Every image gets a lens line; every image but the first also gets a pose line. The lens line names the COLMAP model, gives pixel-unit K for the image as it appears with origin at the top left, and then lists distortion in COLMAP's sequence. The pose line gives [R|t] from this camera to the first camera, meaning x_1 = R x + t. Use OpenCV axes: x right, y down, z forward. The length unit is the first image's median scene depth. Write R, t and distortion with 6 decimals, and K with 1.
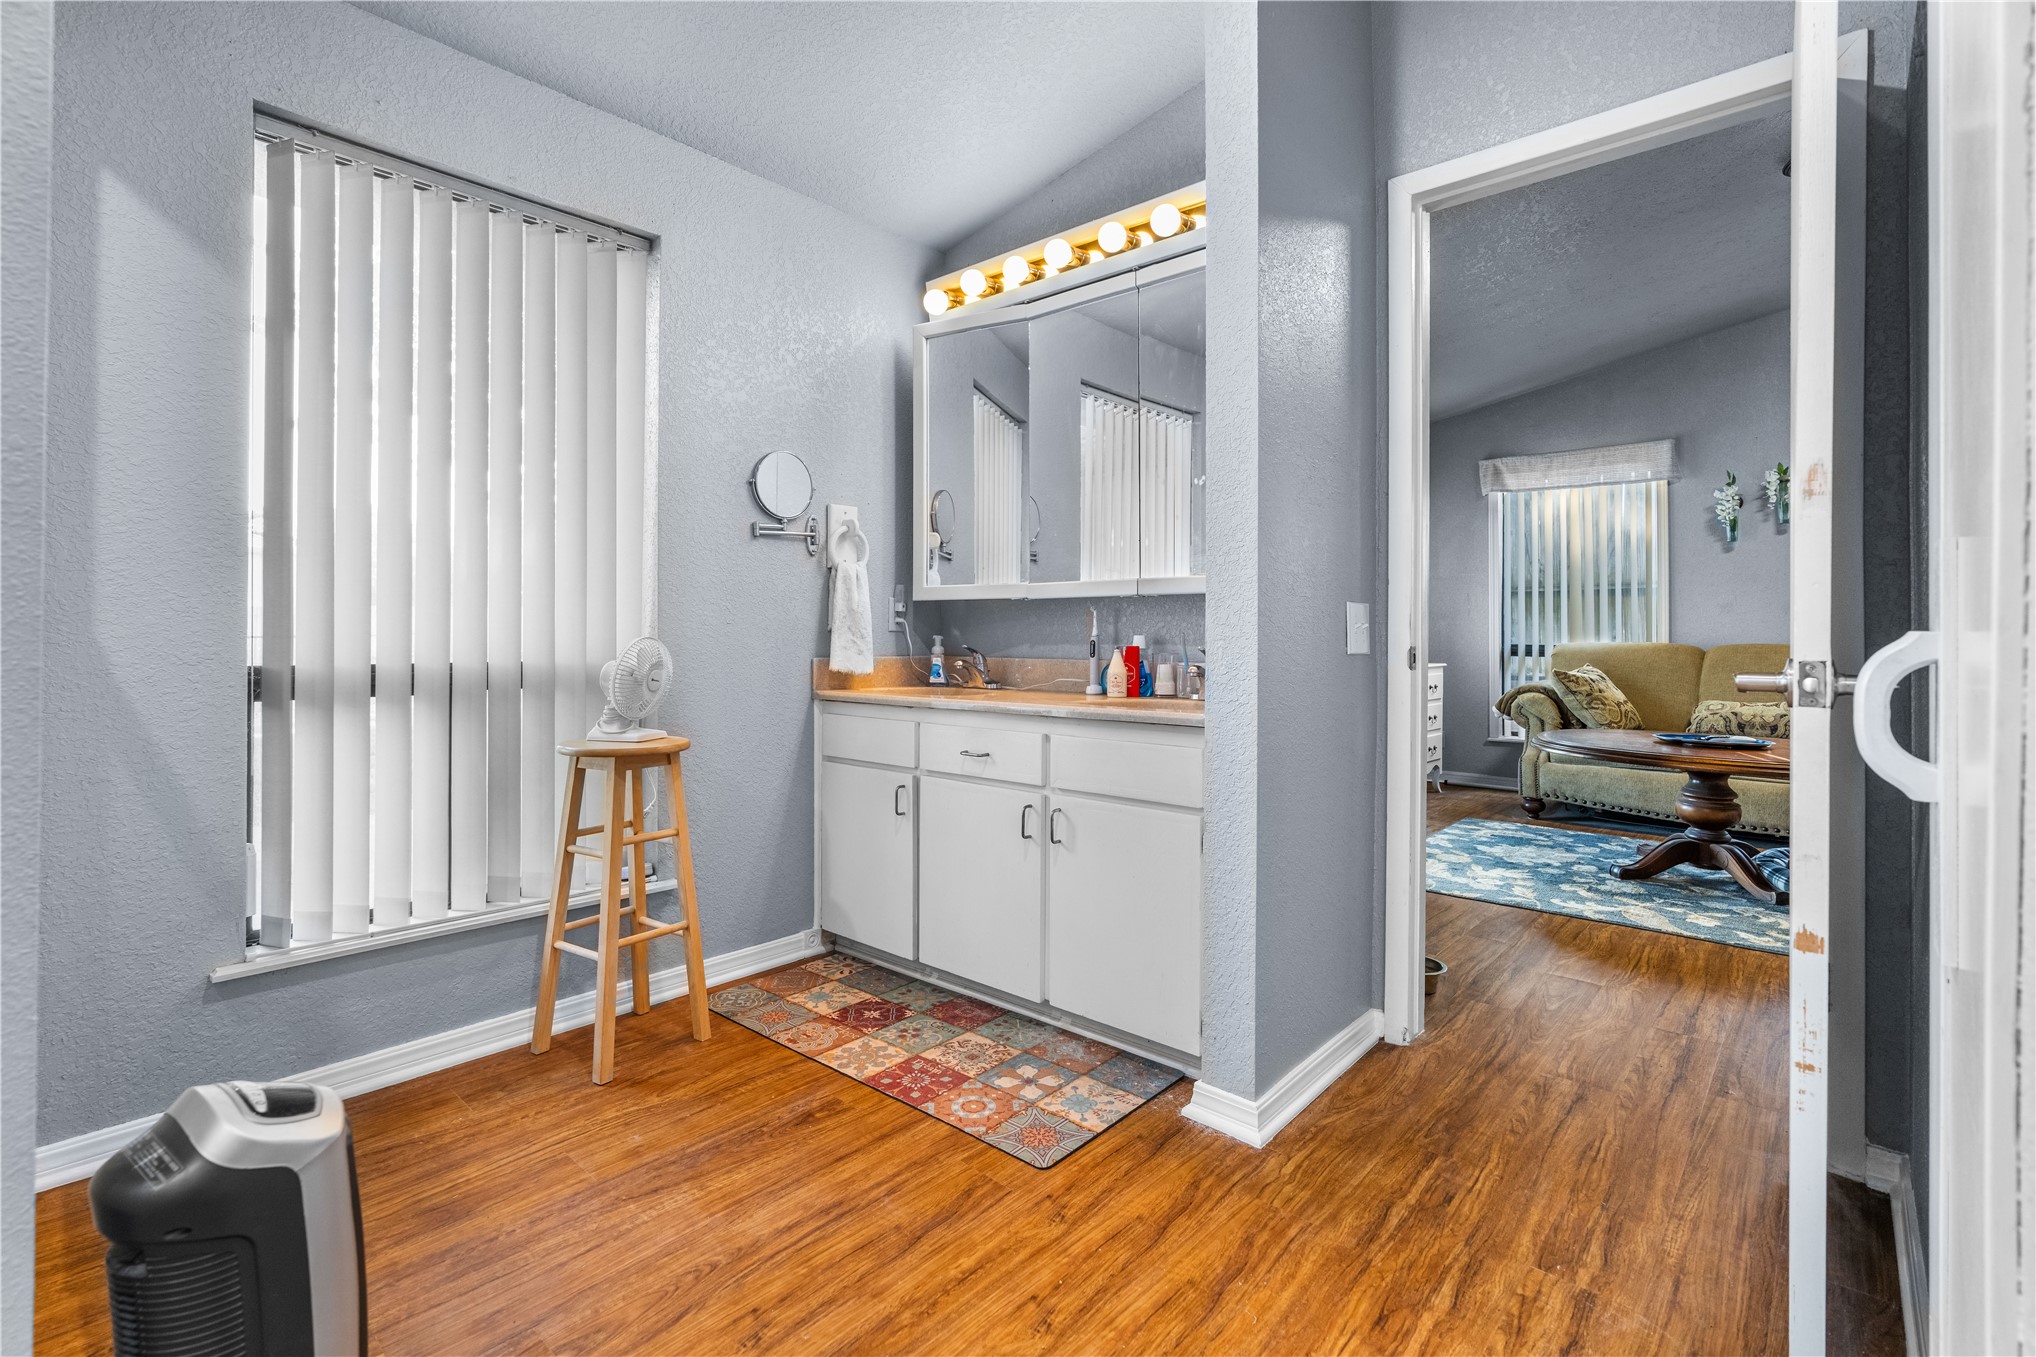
lens RADIAL K [[935.5, 0, 1013.1], [0, 935.5, 642.9], [0, 0, 1]] dist [-0.007552, 0.000705]
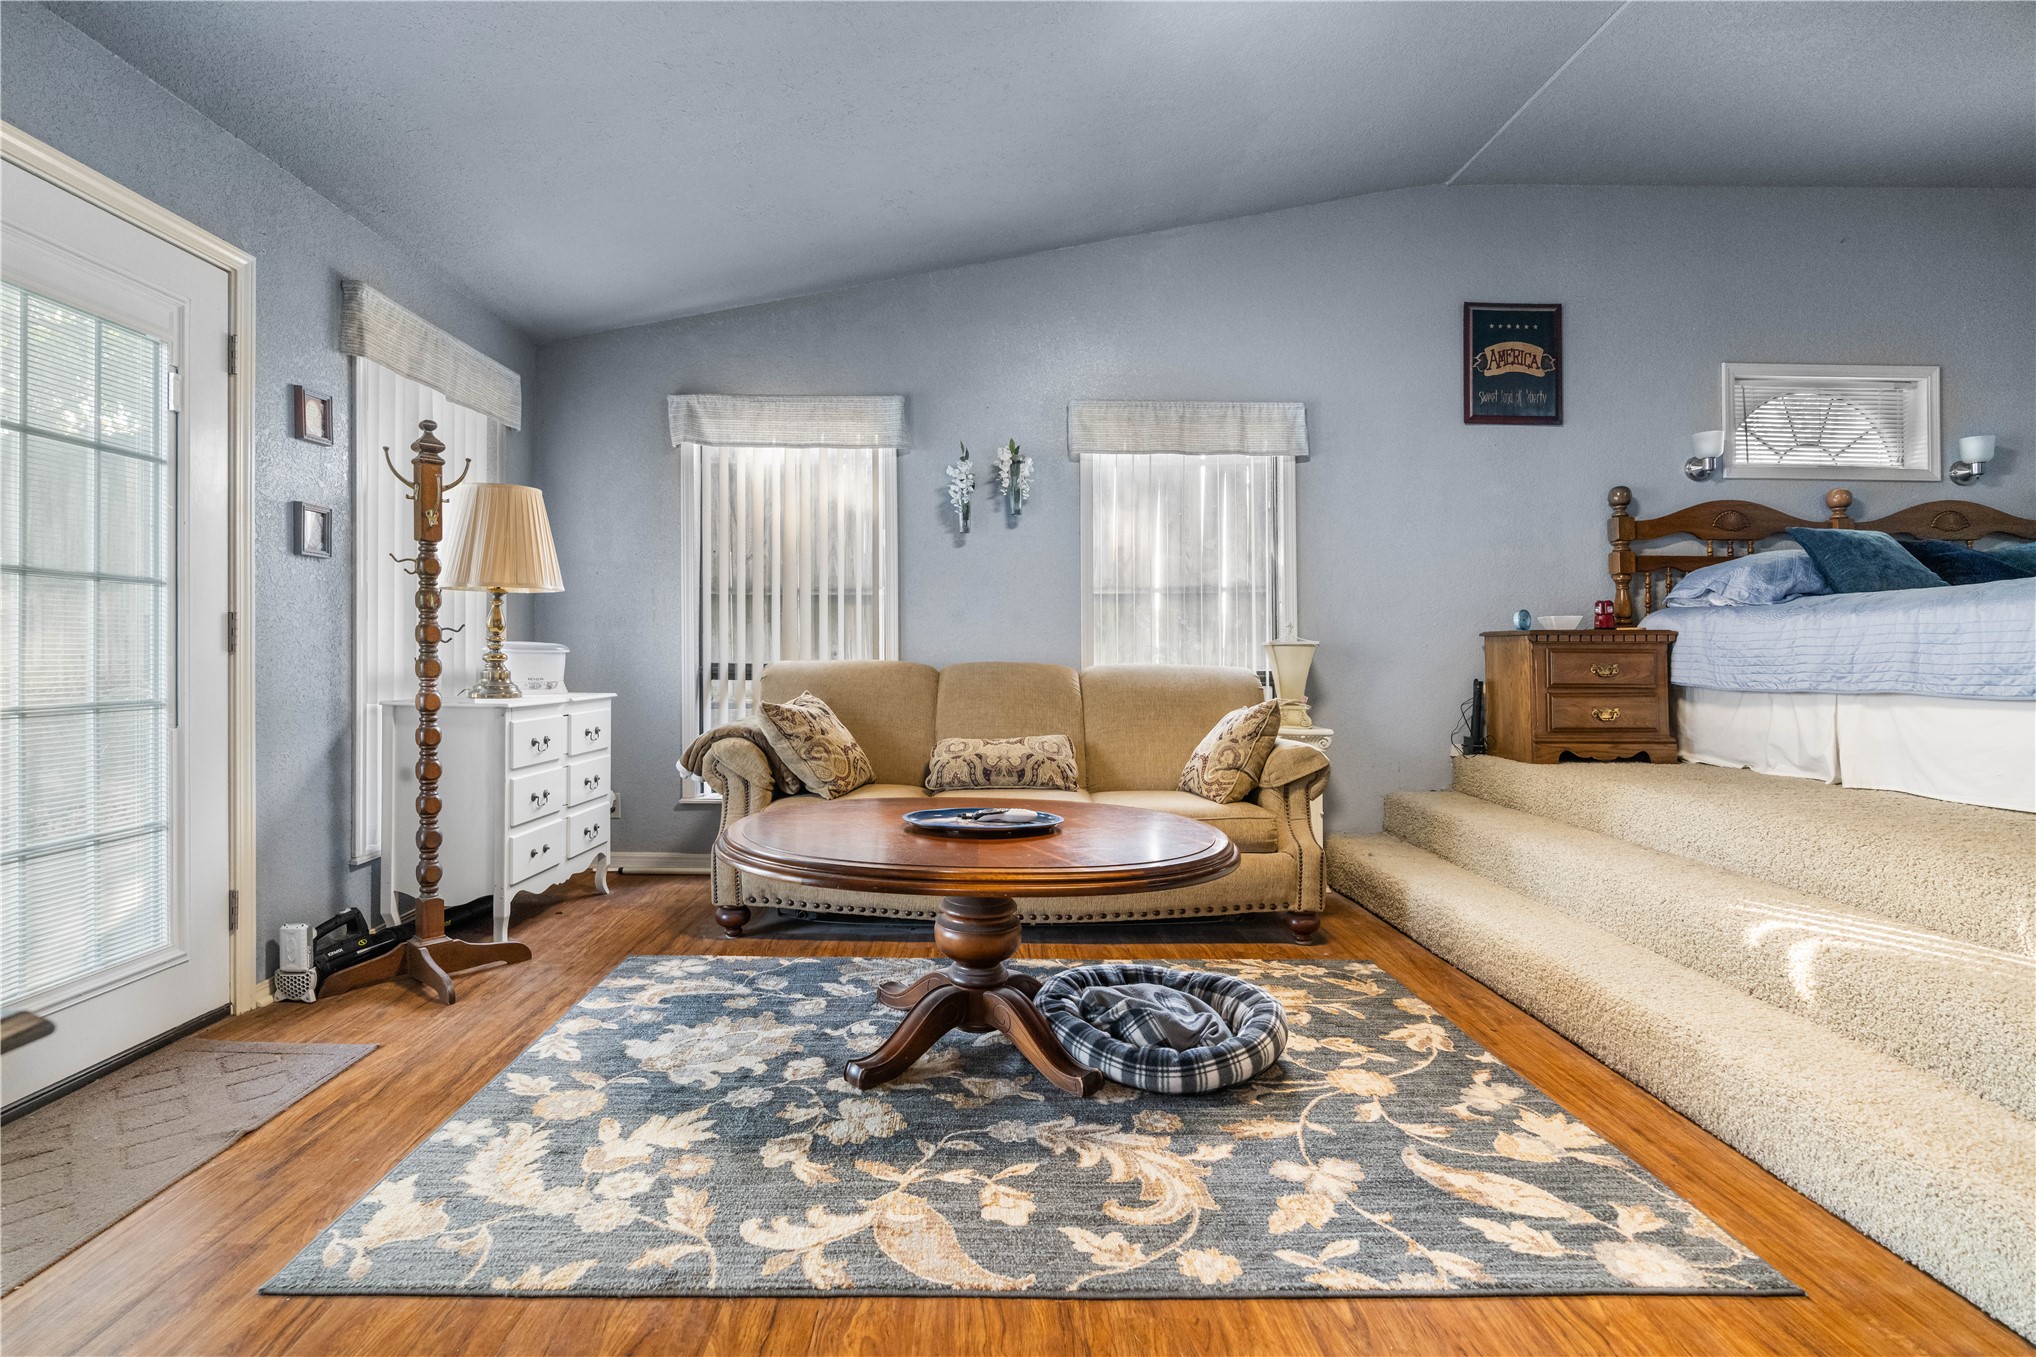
lens RADIAL K [[952.6, 0, 981.4], [0, 952.6, 650.6], [0, 0, 1]] dist [-0.004089, 0.000185]
pose [[0.740261, 0.004185, 0.672307, 0.238414], [0.001750, 0.999965, -0.008152, -0.001839], [-0.672318, 0.007211, 0.740228, 0.392056]]
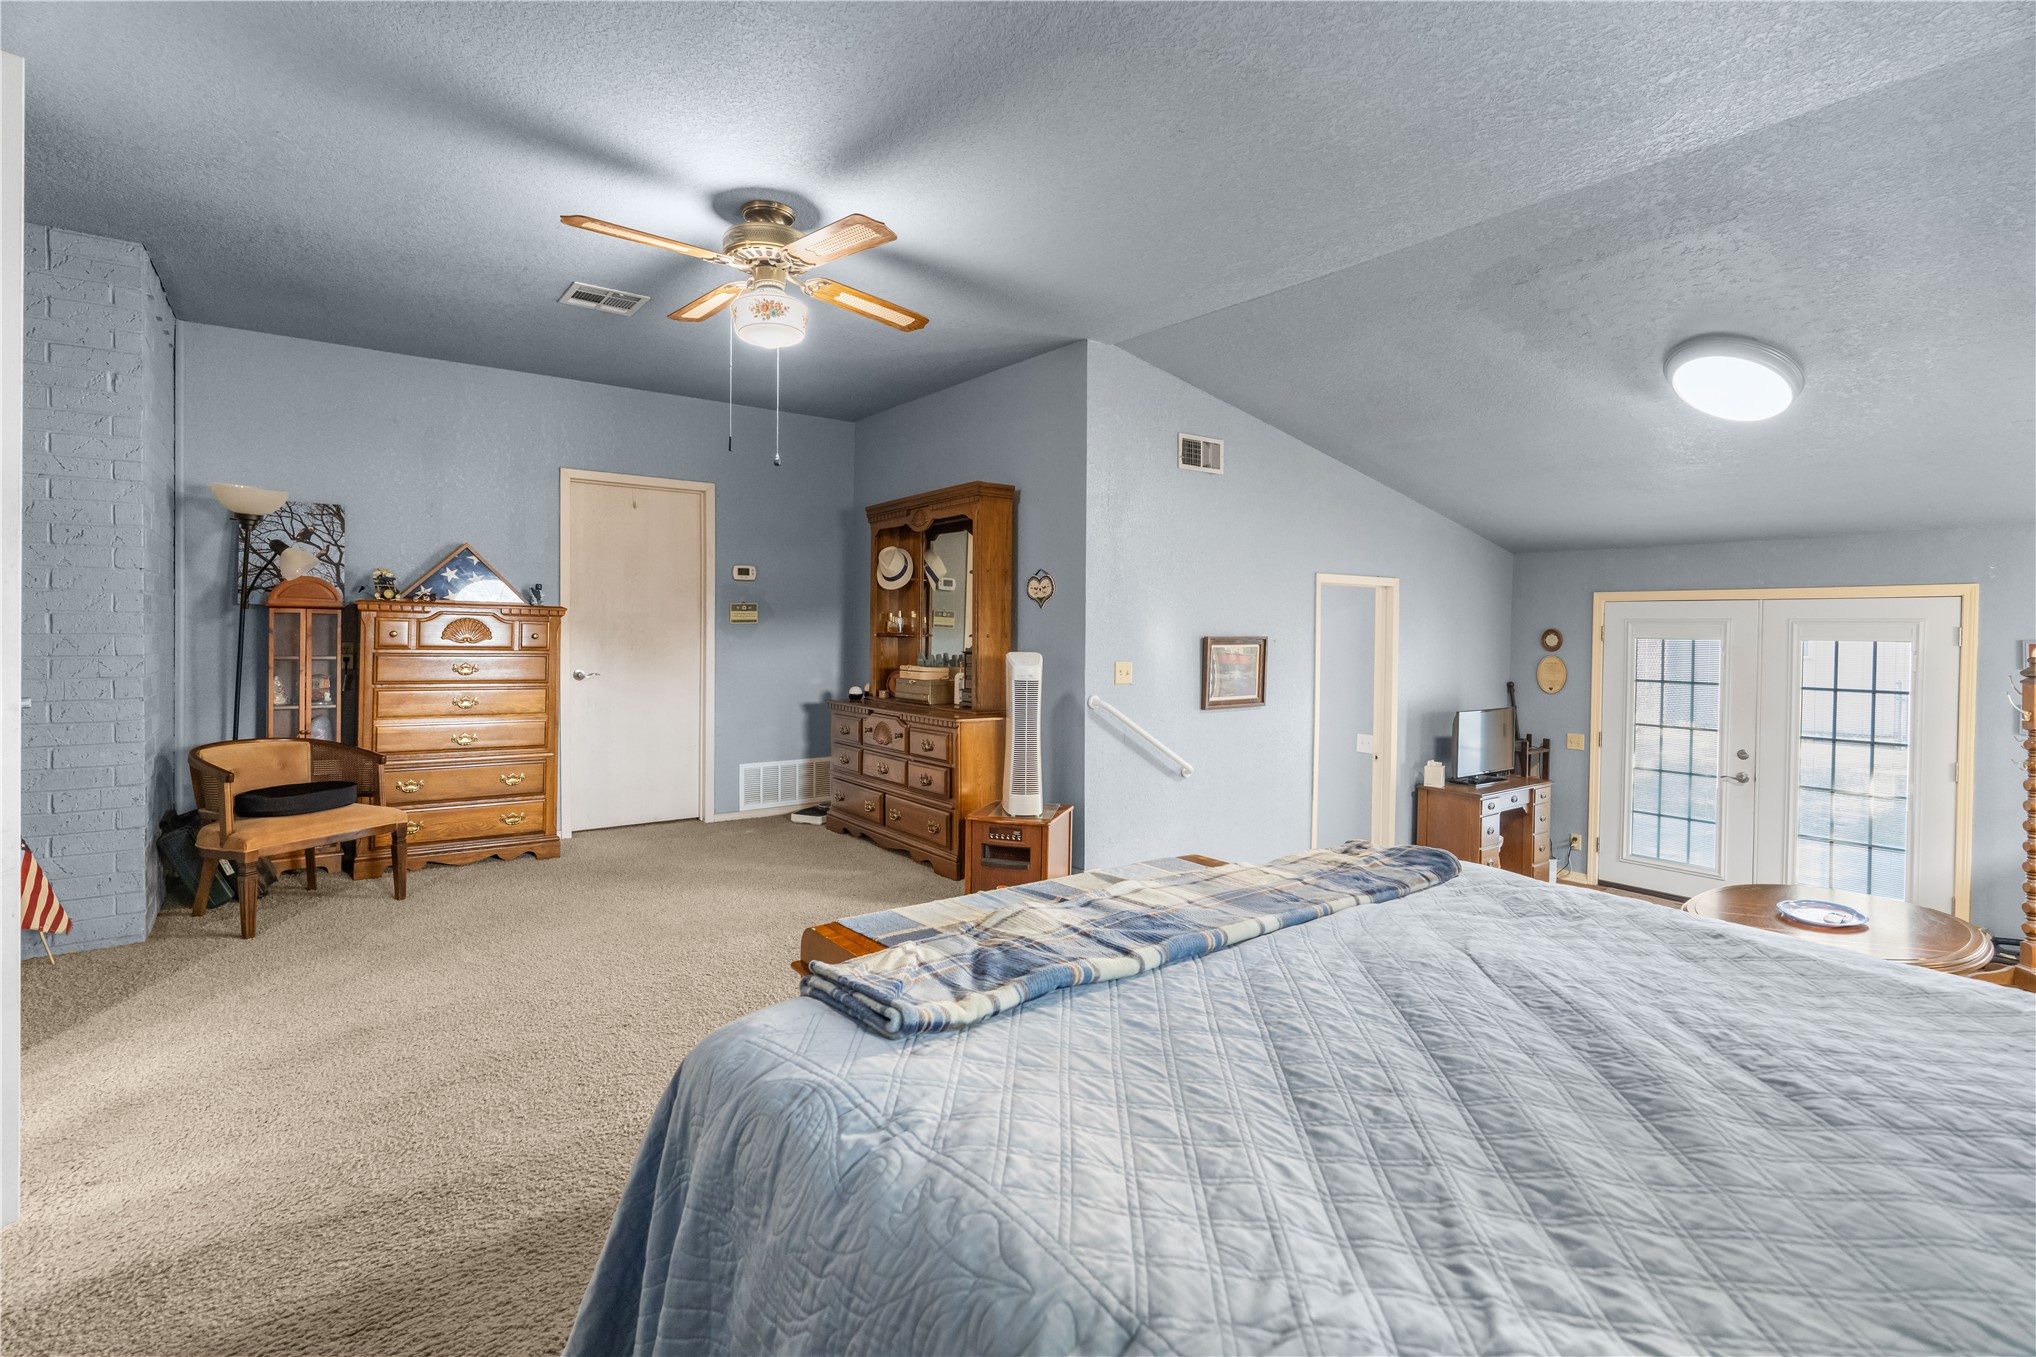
lens RADIAL K [[935.5, 0, 1013.1], [0, 935.5, 642.9], [0, 0, 1]] dist [-0.007552, 0.000705]
pose [[-0.184857, 0.013150, -0.982677, 1.438592], [-0.019454, 0.999666, 0.017037, -0.150235], [0.982573, 0.022267, -0.184539, 0.206753]]
